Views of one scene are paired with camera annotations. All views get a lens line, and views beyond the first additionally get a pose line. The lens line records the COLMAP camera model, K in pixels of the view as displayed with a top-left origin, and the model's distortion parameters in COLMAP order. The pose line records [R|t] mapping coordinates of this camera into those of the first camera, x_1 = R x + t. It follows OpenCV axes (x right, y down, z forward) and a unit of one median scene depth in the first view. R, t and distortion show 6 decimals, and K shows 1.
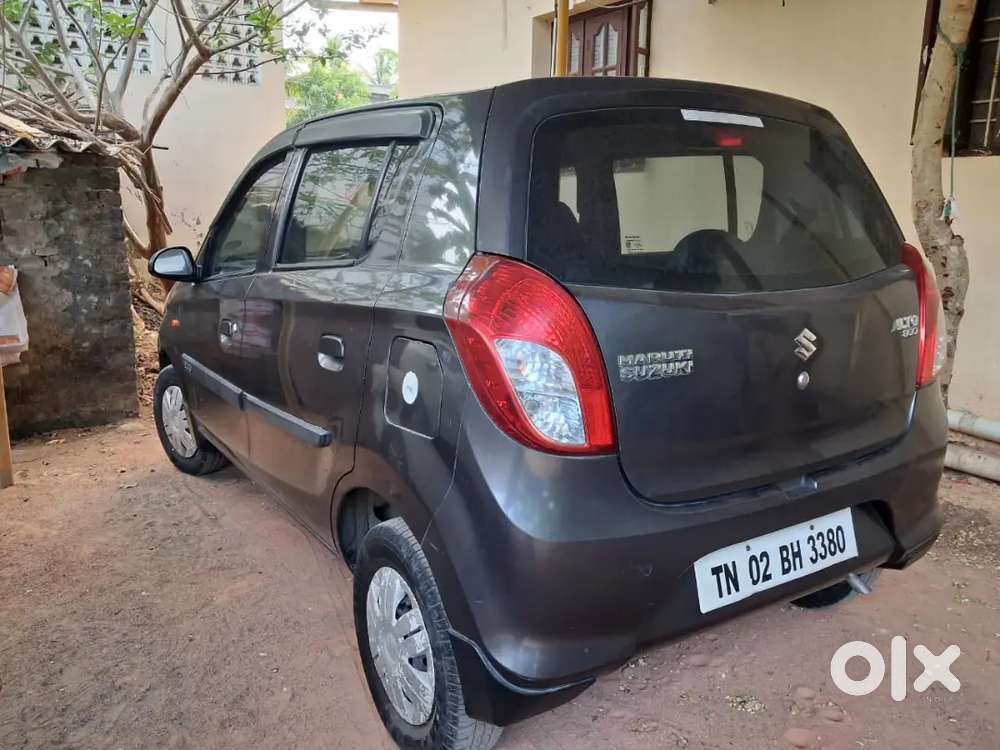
lens RADIAL K [[775.5, 0, 509.8], [0, 775.5, 375.3], [0, 0, 1]] dist [0.035844, -0.040025]
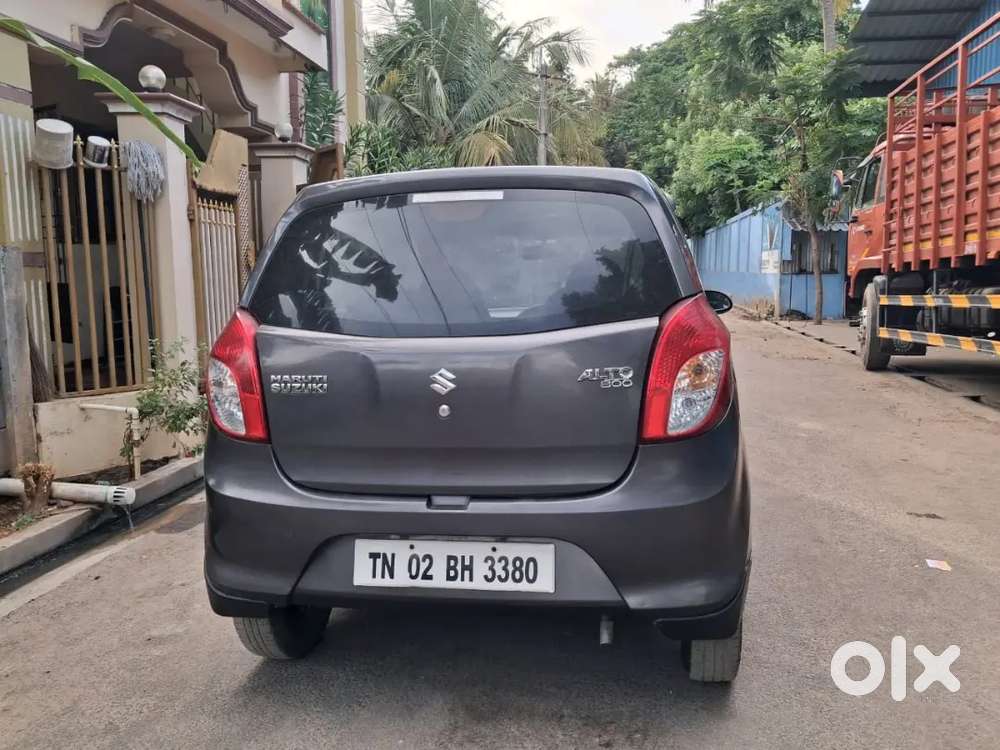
lens RADIAL K [[775.5, 0, 533.0], [0, 775.5, 375.5], [0, 0, 1]] dist [0.035844, -0.040025]
pose [[0.748529, 0.068776, -0.659526, 1.092378], [-0.102439, 0.994660, -0.012539, -0.041253], [0.655142, 0.076947, 0.751577, 0.178420]]
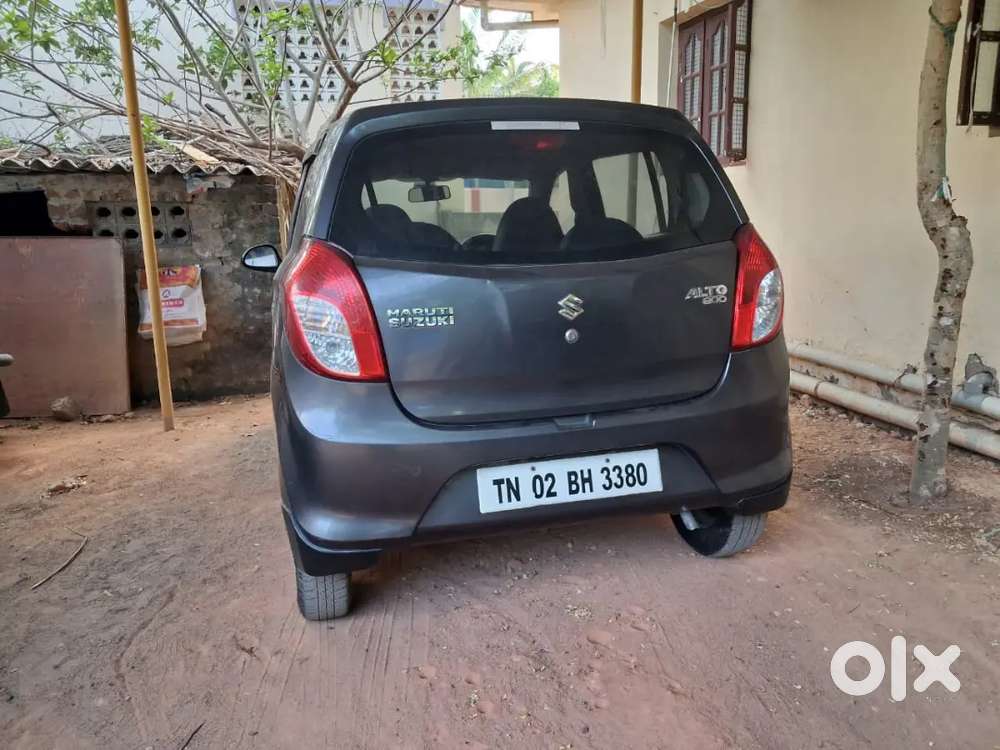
lens RADIAL K [[775.5, 0, 517.4], [0, 775.5, 379.6], [0, 0, 1]] dist [0.035844, -0.040025]
pose [[0.957695, 0.027361, -0.286480, 0.569116], [-0.026869, 0.999623, 0.005650, 0.063872], [0.286526, 0.002286, 0.958070, -0.185240]]
